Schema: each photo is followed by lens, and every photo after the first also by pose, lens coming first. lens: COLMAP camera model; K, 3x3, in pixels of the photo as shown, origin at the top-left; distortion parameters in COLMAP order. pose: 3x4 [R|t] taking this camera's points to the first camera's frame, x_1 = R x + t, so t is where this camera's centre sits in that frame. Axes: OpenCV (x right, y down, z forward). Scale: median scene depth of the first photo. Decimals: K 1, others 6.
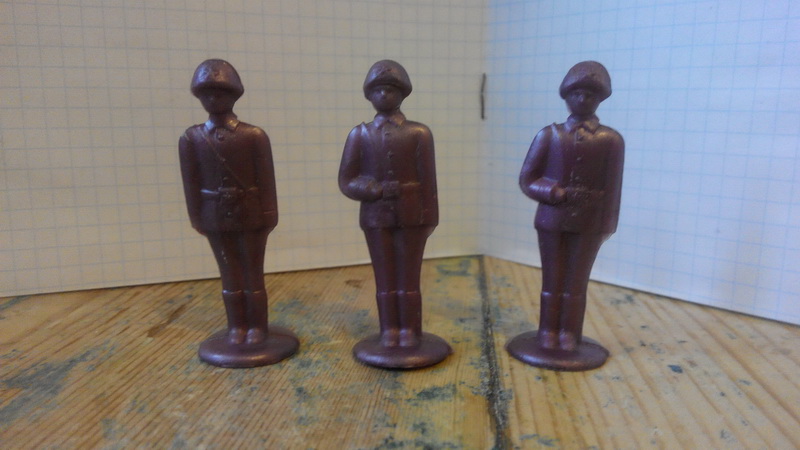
lens RADIAL K [[634.2, 0, 400.0], [0, 634.2, 225.0], [0, 0, 1]] dist [0.075506, -0.184725]
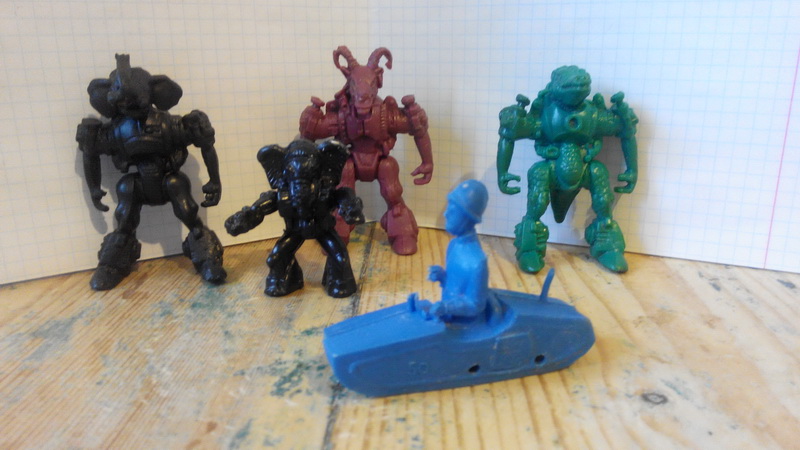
lens RADIAL K [[625.9, 0, 400.0], [0, 625.9, 225.0], [0, 0, 1]] dist [0.069940, -0.193835]
pose [[0.997385, -0.024355, 0.068038, 0.178457], [0.016856, 0.993932, 0.108699, -0.173800], [-0.070272, -0.107268, 0.991744, -0.565240]]
